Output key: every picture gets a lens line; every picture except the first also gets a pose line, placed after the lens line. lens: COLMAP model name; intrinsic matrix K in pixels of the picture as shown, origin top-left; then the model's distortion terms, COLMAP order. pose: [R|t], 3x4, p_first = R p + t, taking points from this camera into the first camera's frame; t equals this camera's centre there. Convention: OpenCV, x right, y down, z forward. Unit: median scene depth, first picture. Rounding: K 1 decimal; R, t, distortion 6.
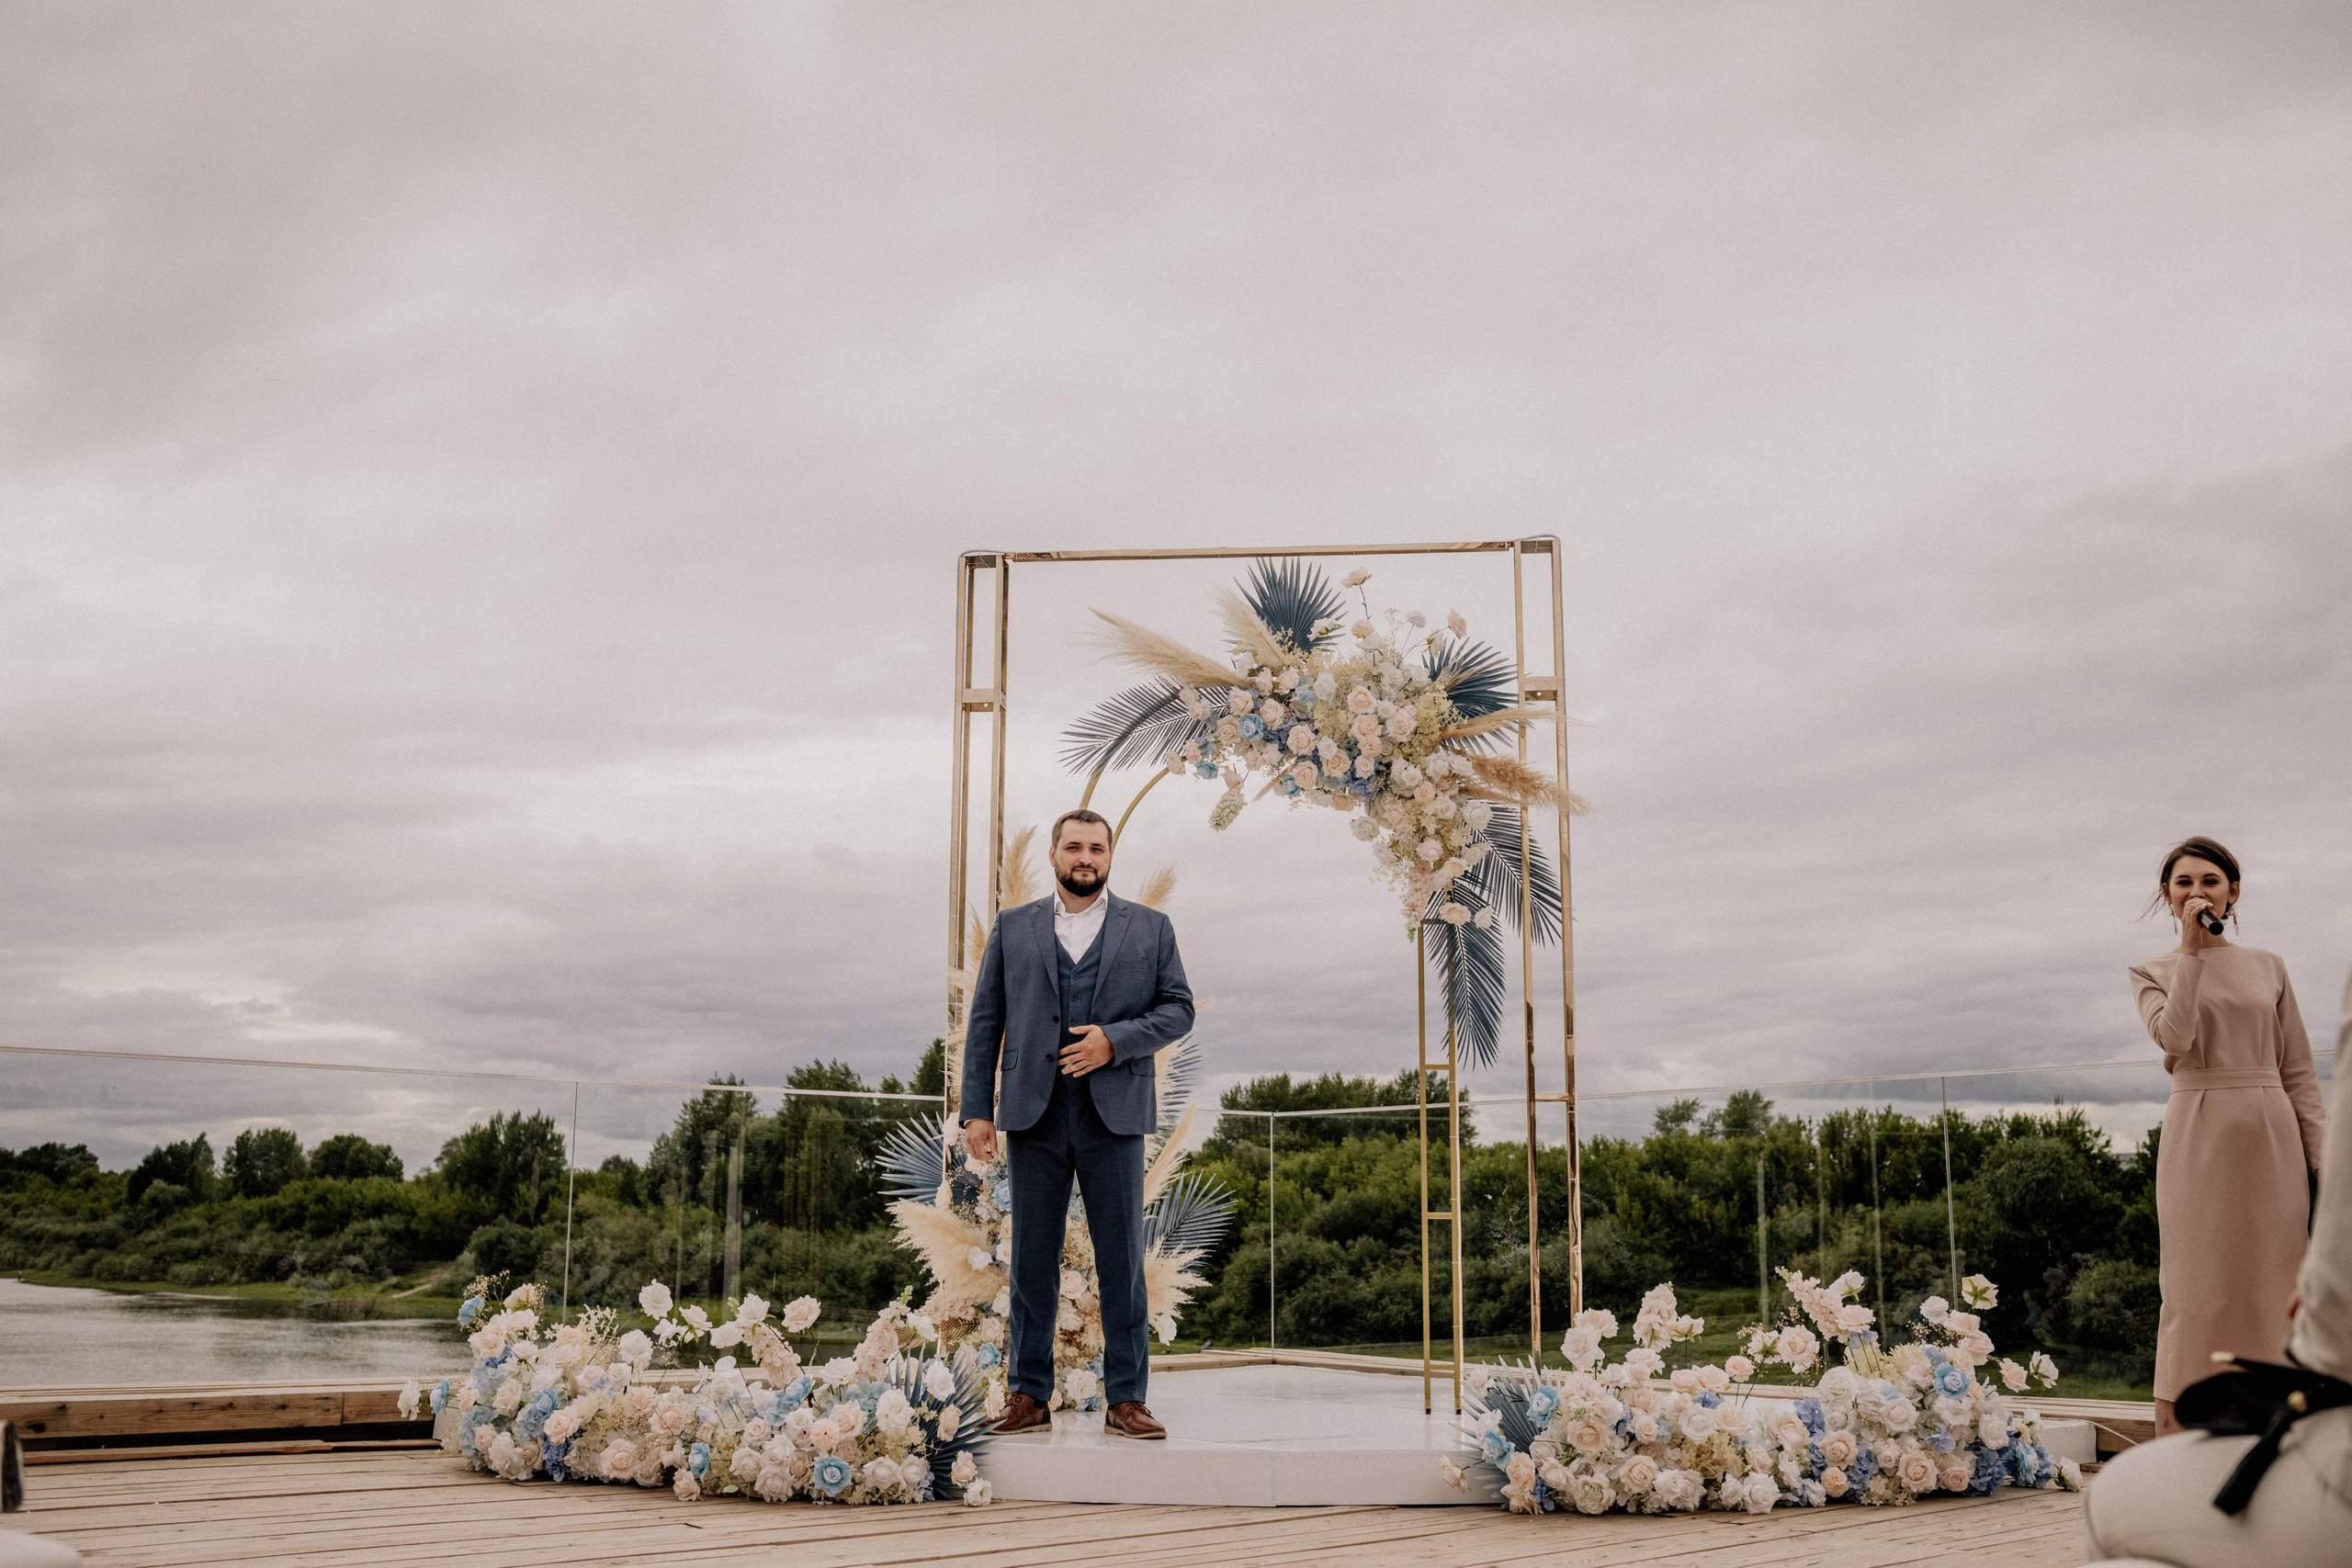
lens RADIAL K [[2245.3, 0, 1176.0], [0, 2245.3, 784.0], [0, 0, 1]] dist [-0.072178, 0.034982]
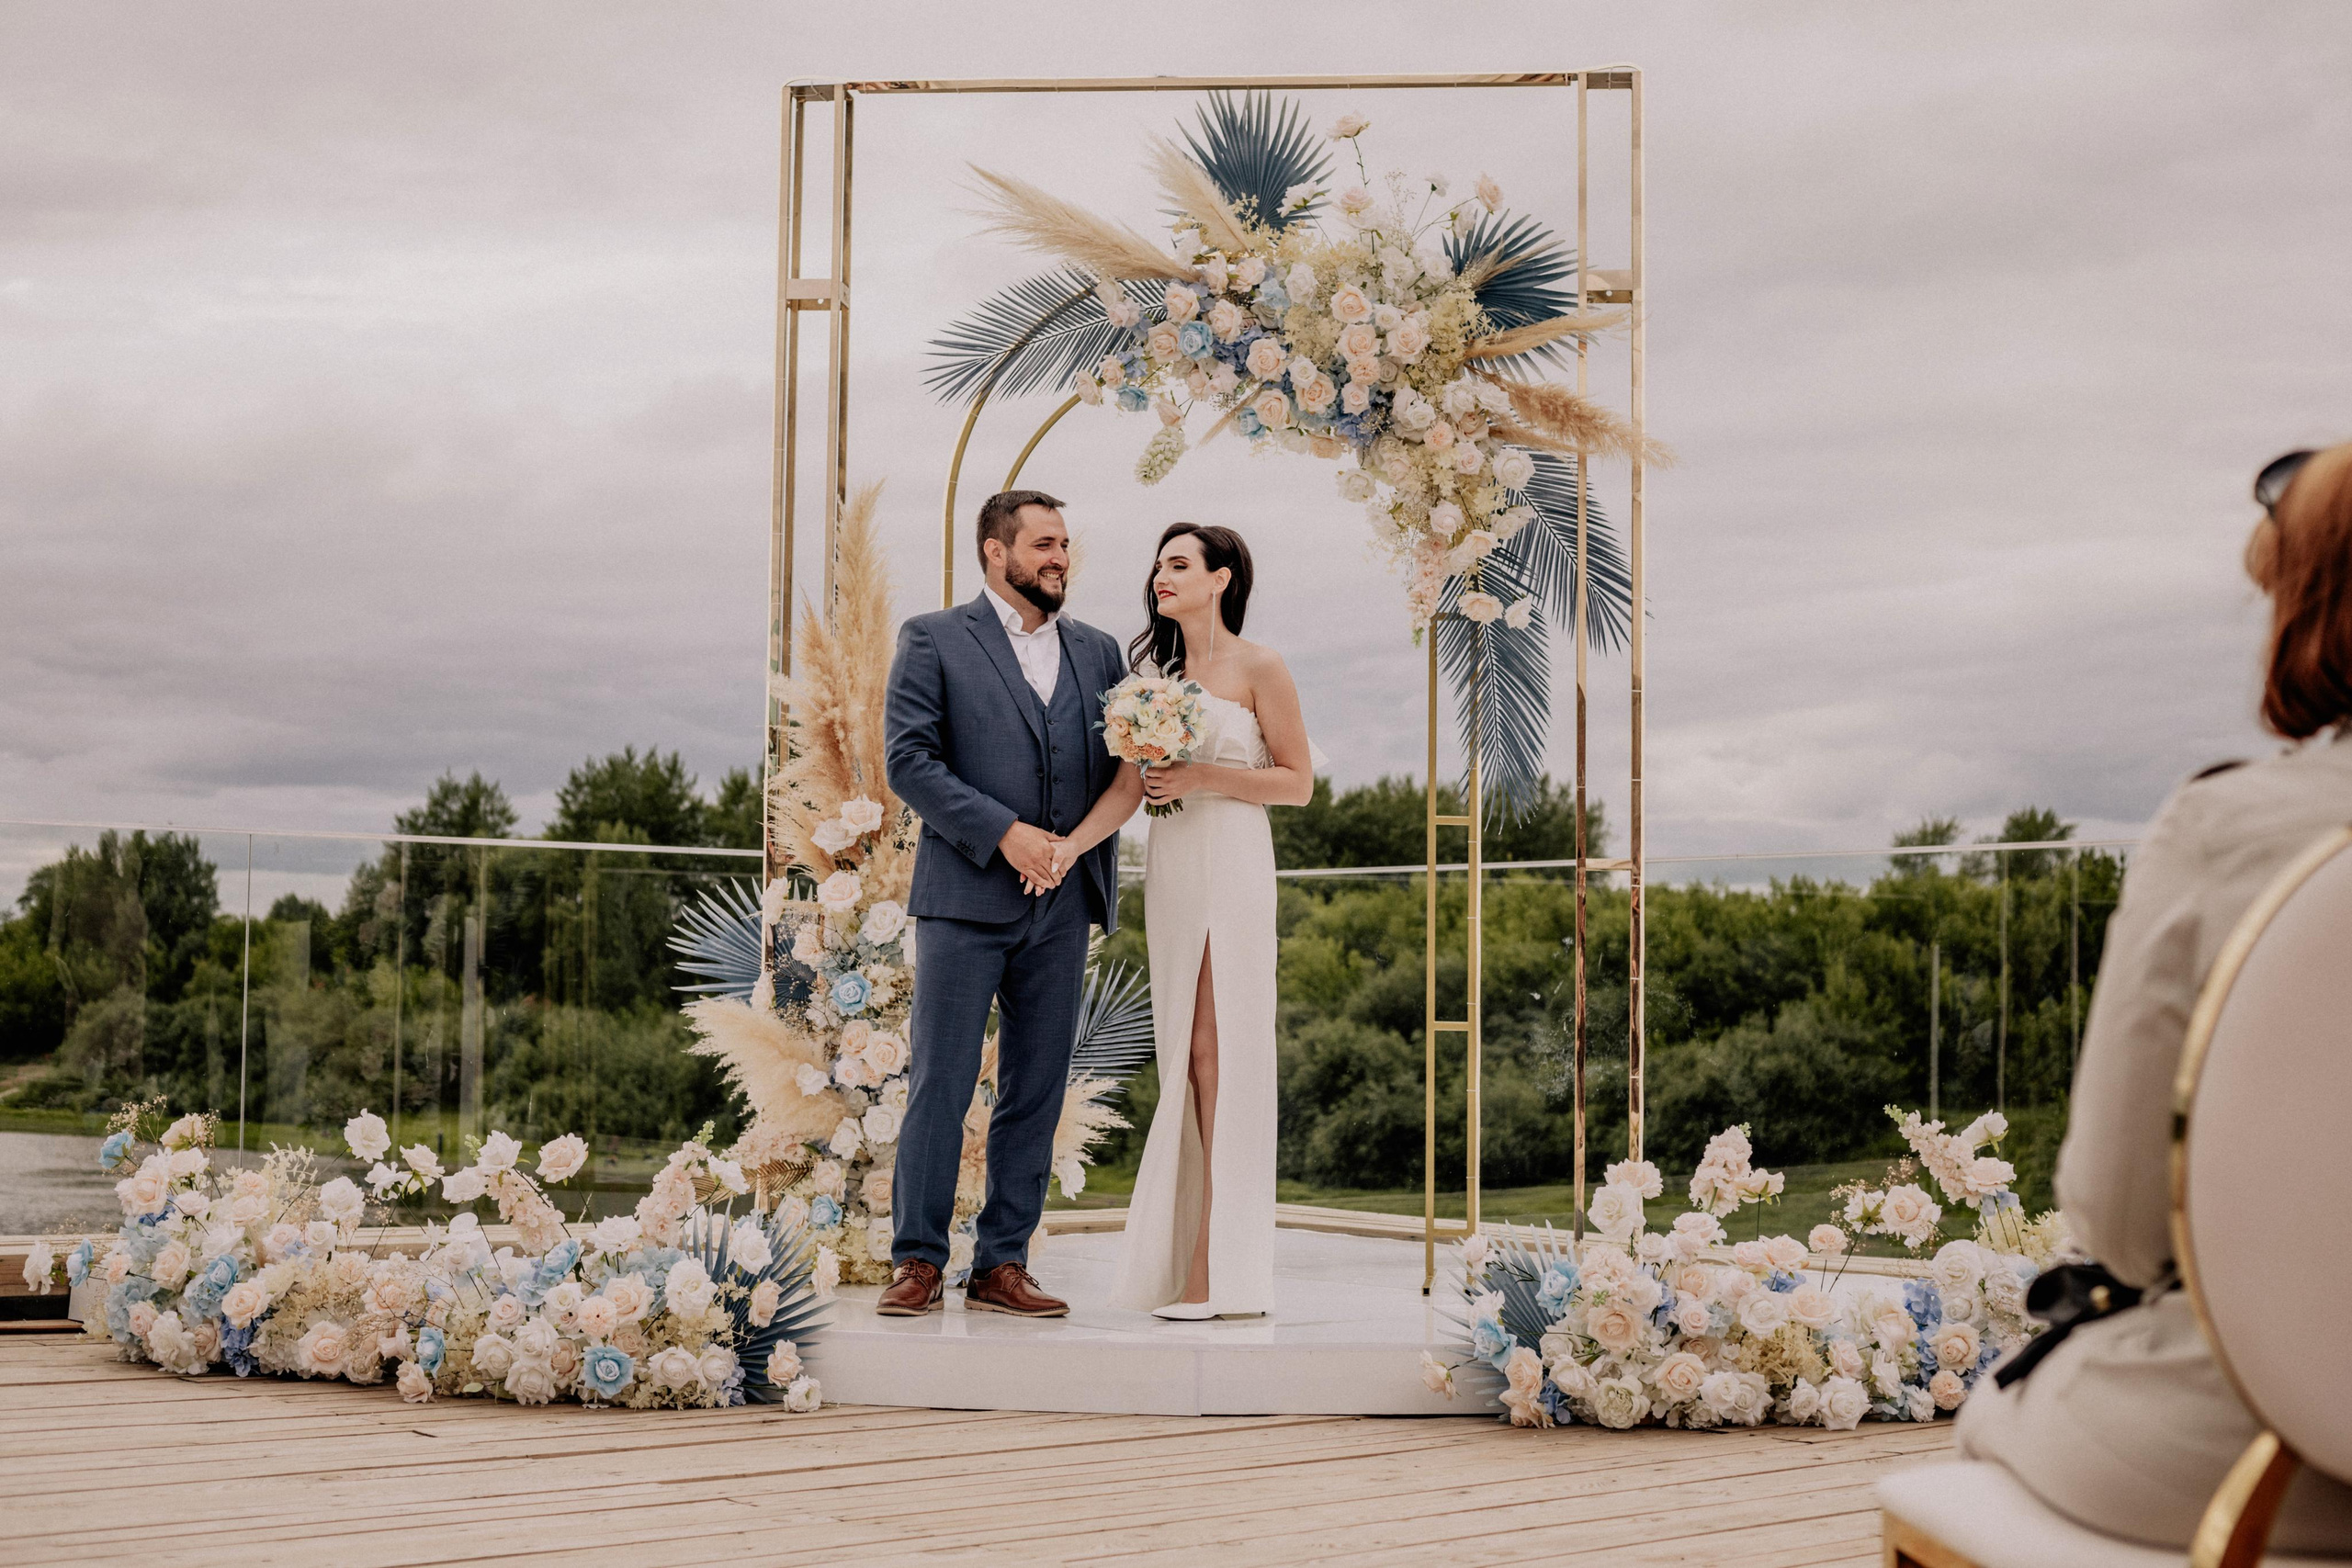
lens RADIAL K [[3505.9, 0, 1176.0], [0, 3505.9, 784.0], [0, 0, 1]] dist [-0.082366, -0.161622]
pose [[0.999964, 0.007161, 0.004607, 0.023329], [-0.007706, 0.991258, 0.131715, -0.032106], [-0.003623, -0.131746, 0.991277, -0.107573]]
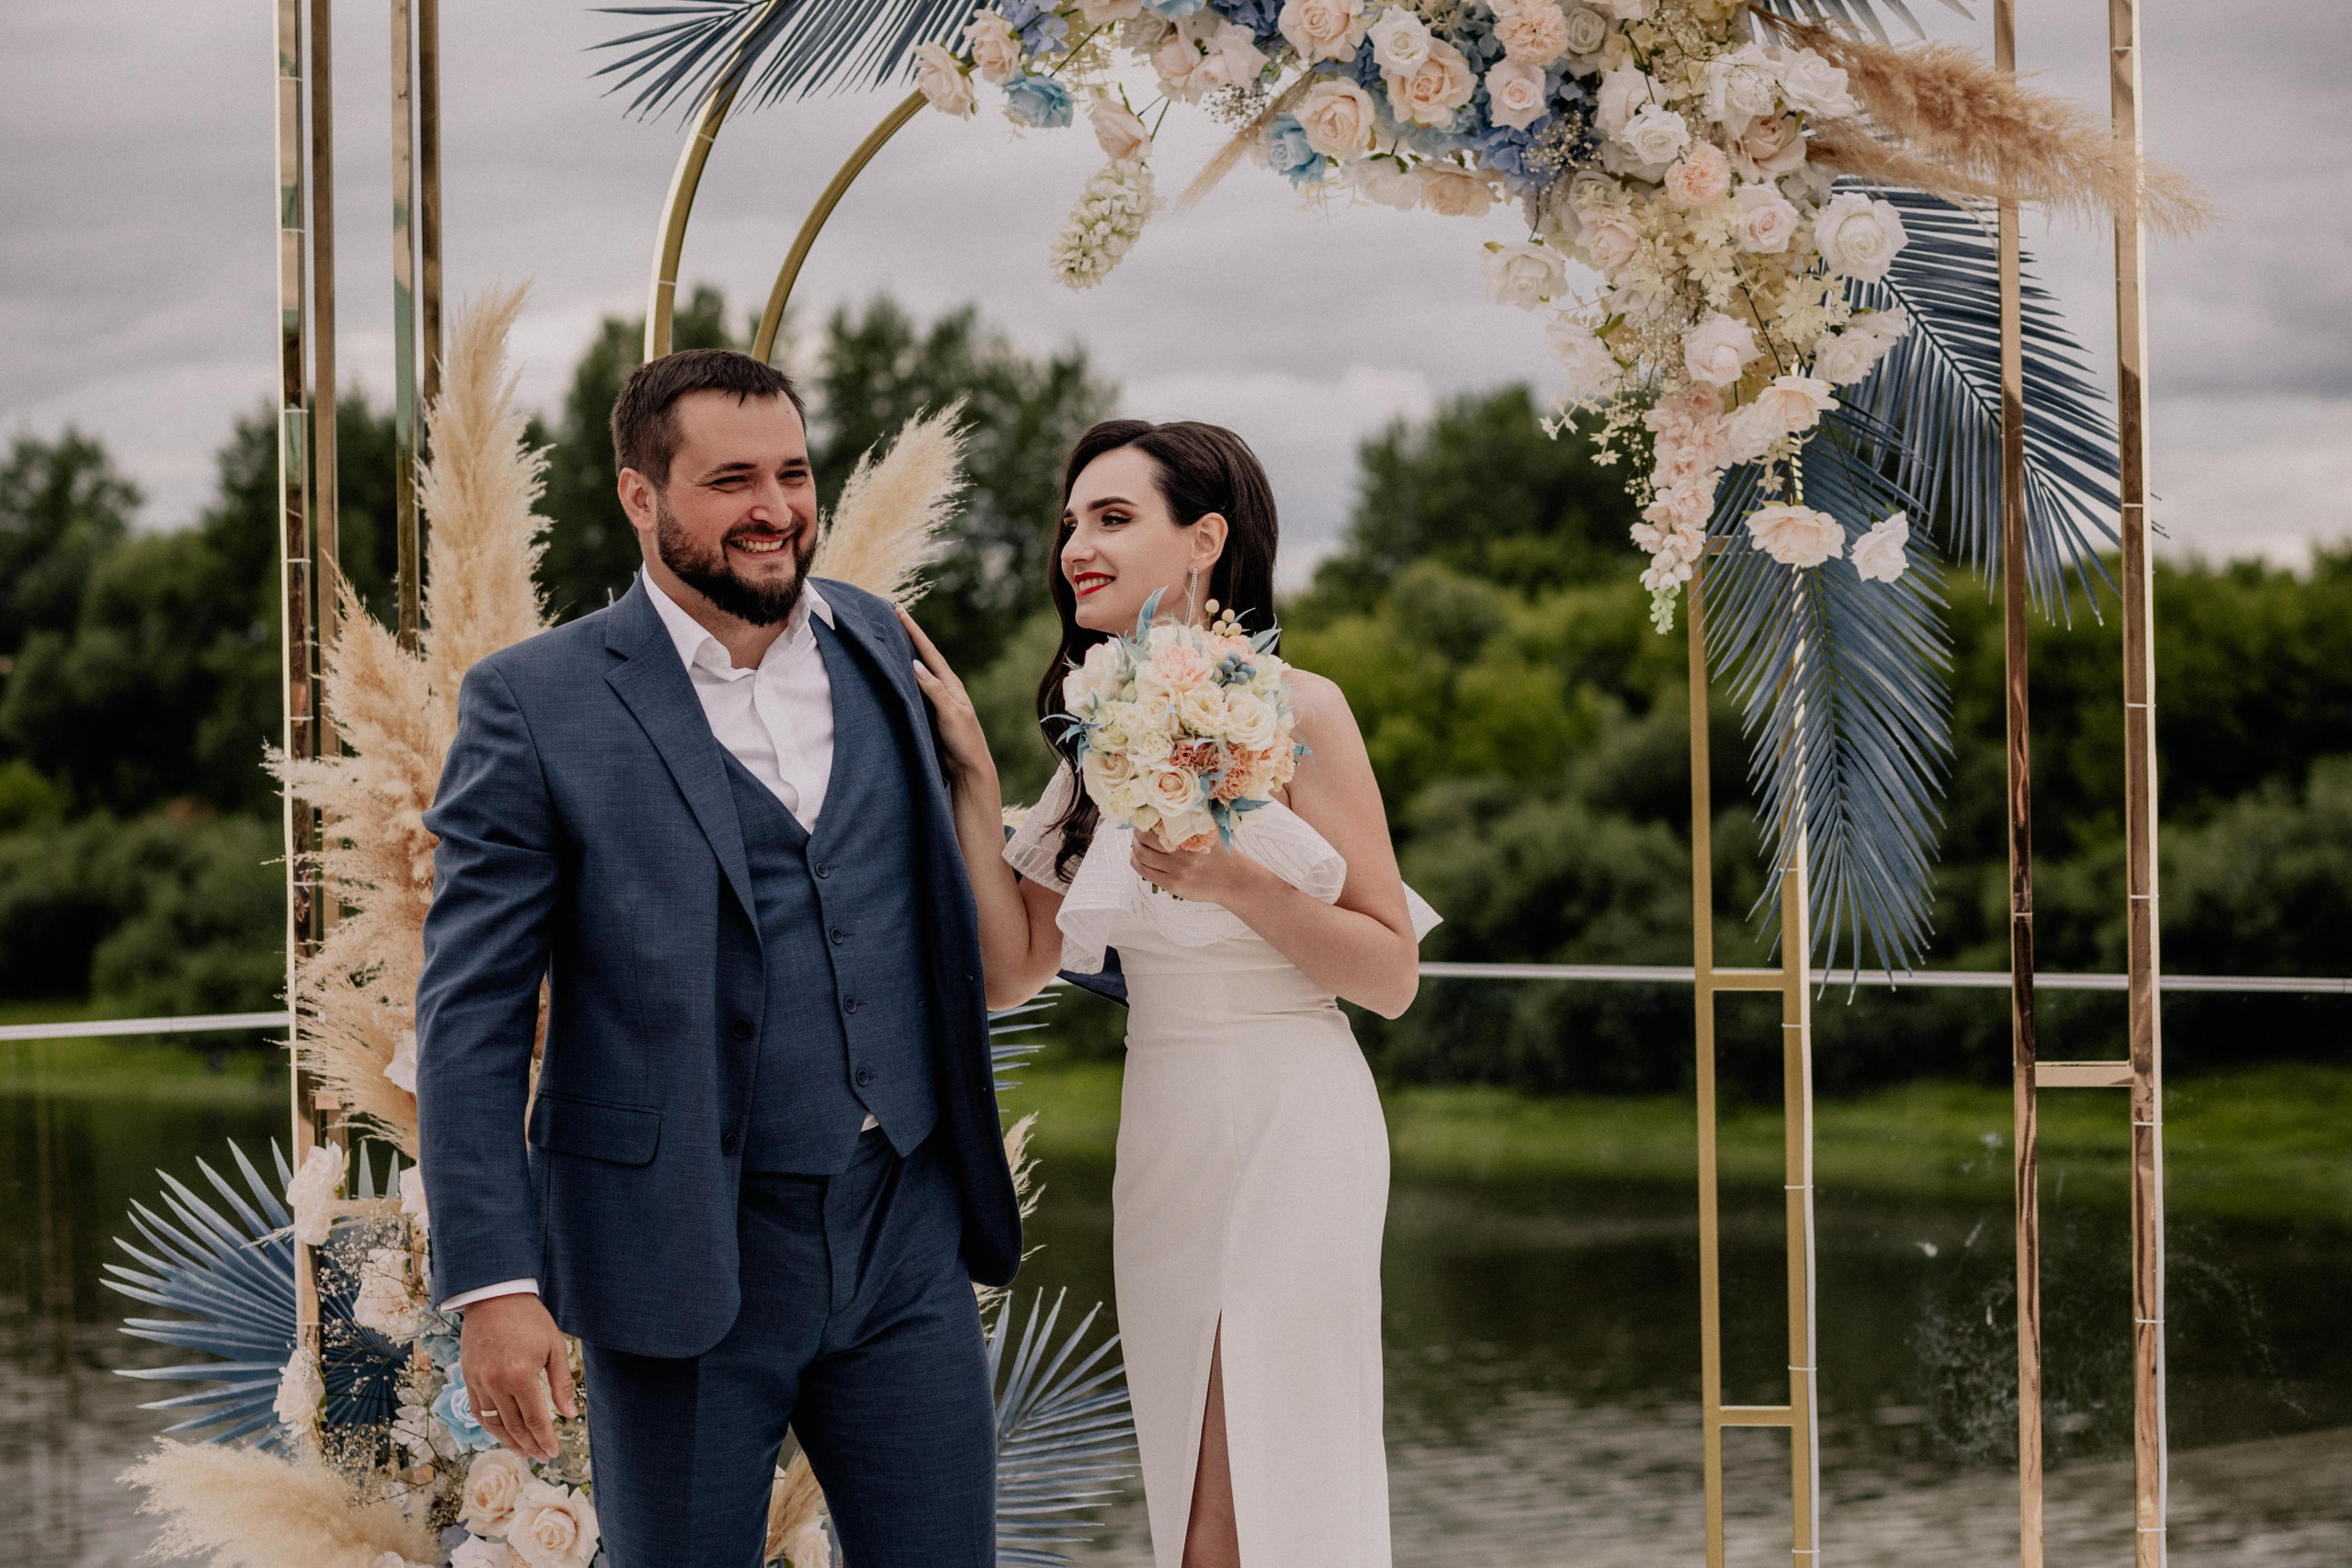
lens RADIAL K [[5929.9, 0, 1176.1], [0, 5929.9, 786.8], [0, 0, 1]] dist [-0.077181, -0.617419]
pose [[0.999644, -0.022968, -0.013612, 0.043896], [0.025212, 0.979826, 0.198257, -0.081114], [0.008783, -0.198529, 0.980056, 0.134453]]
